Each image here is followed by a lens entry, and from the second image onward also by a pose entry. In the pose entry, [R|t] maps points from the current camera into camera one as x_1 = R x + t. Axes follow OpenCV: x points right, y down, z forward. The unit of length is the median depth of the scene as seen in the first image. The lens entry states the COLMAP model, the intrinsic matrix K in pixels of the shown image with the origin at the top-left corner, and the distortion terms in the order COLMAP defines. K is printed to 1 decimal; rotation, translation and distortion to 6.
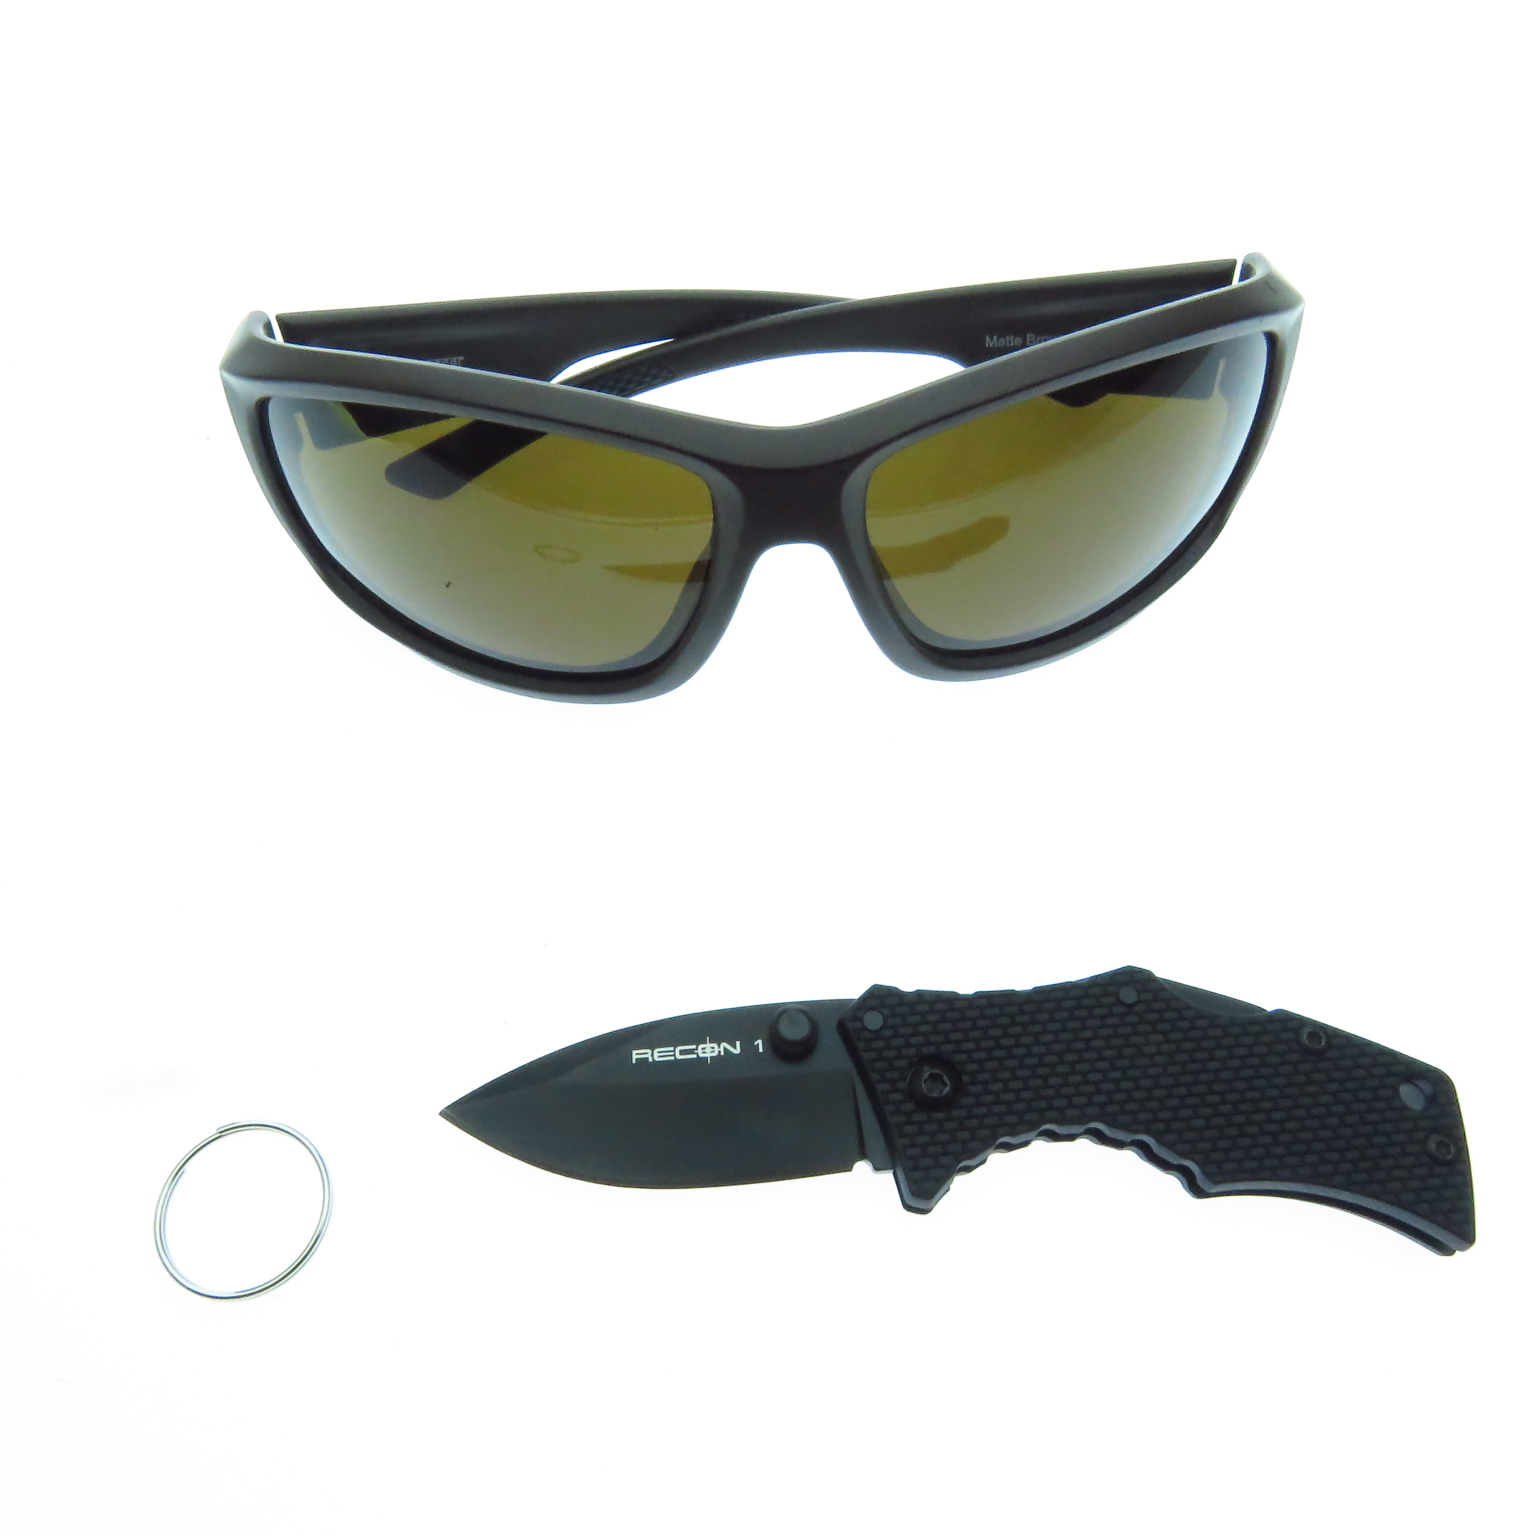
lens RADIAL K [[1133.4, 0, 722.3], [0, 1133.4, 767.6], [0, 0, 1]] dist [0.003932, 0.001841]
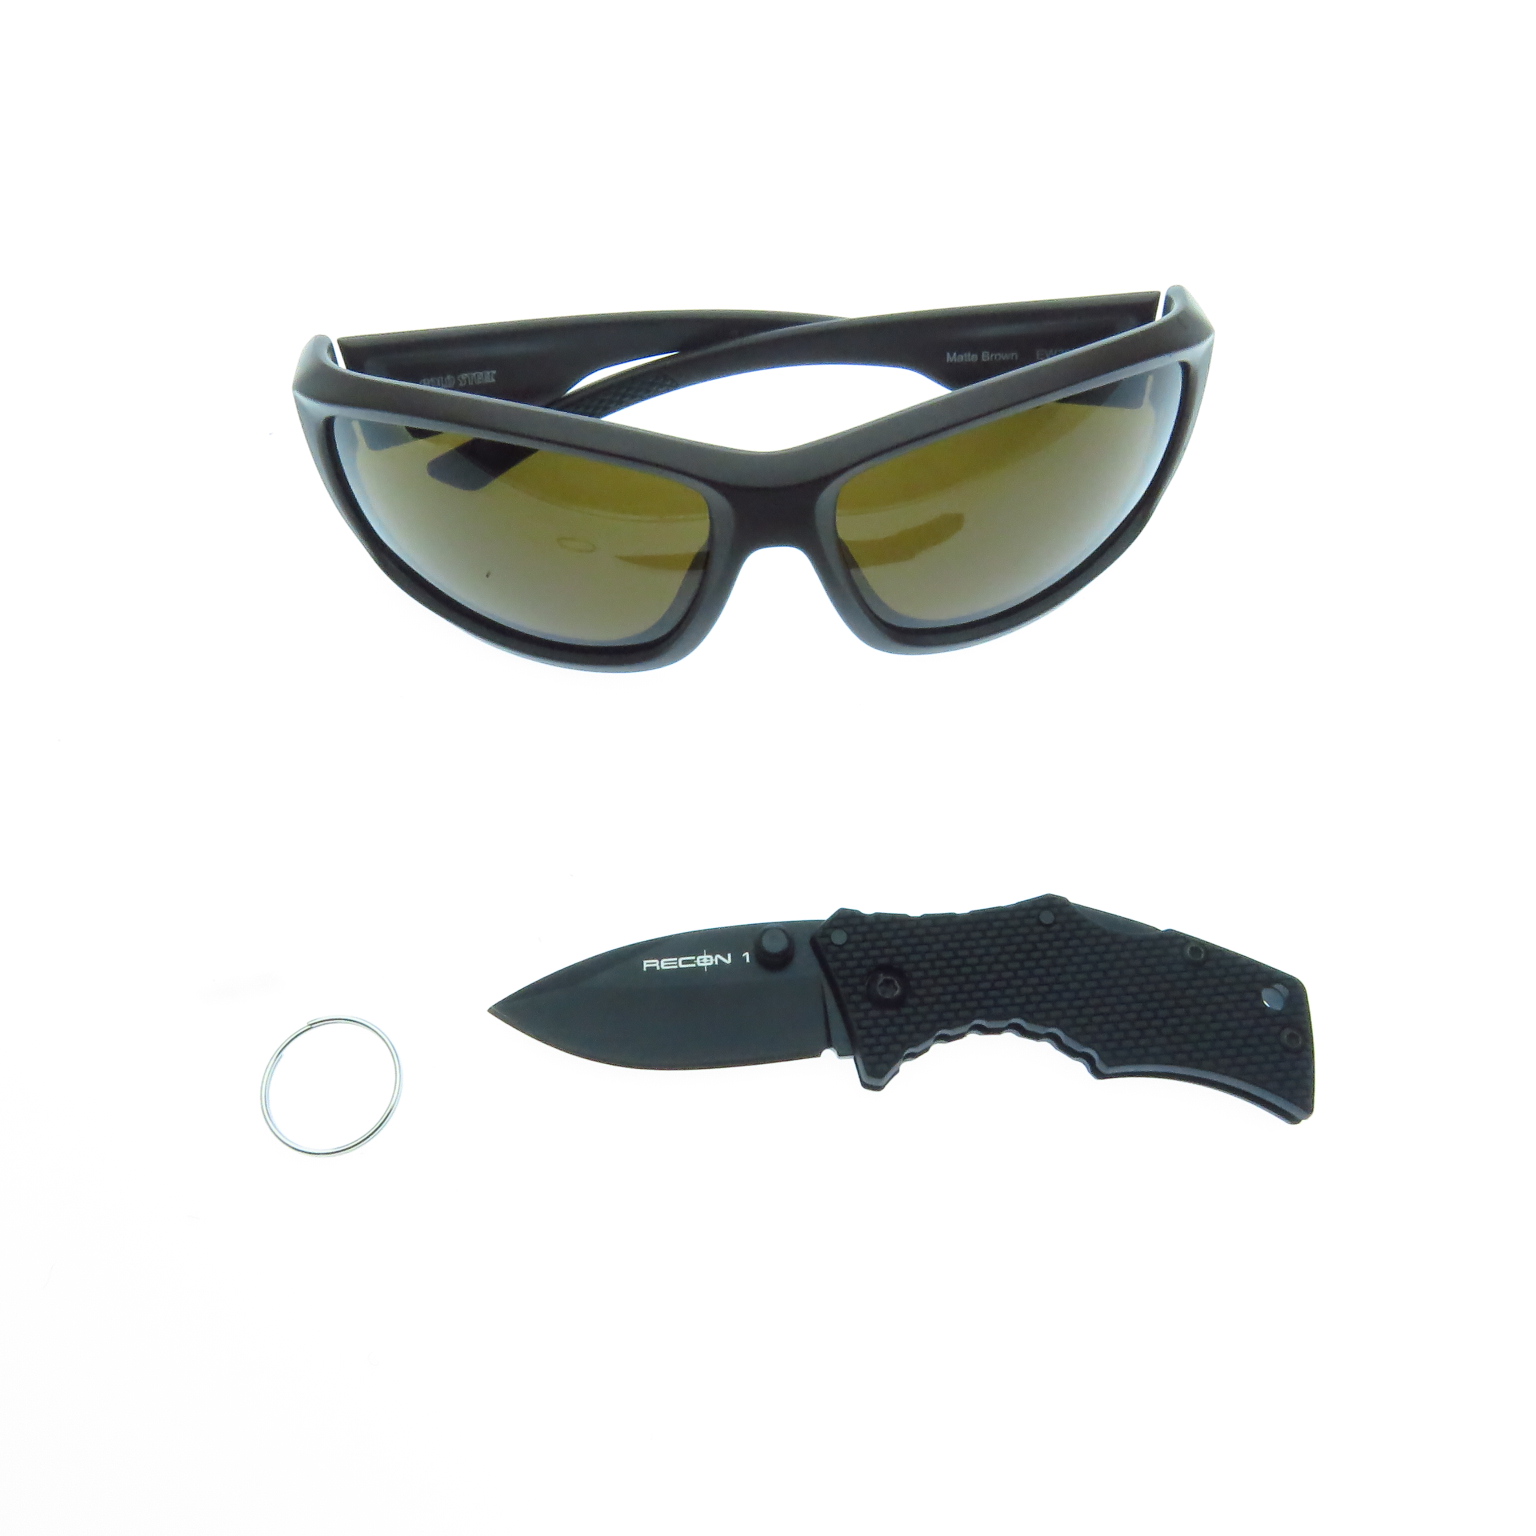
lens RADIAL K [[1133.4, 0, 722.3], [0, 1133.4, 767.6], [0, 0, 1]] dist [0.003932, 0.001841]
pose [[0.999935, 0.001639, -0.011326, 0.020283], [-0.000884, 0.997799, 0.066310, -0.042424], [0.011410, -0.066296, 0.997735, -0.218962]]
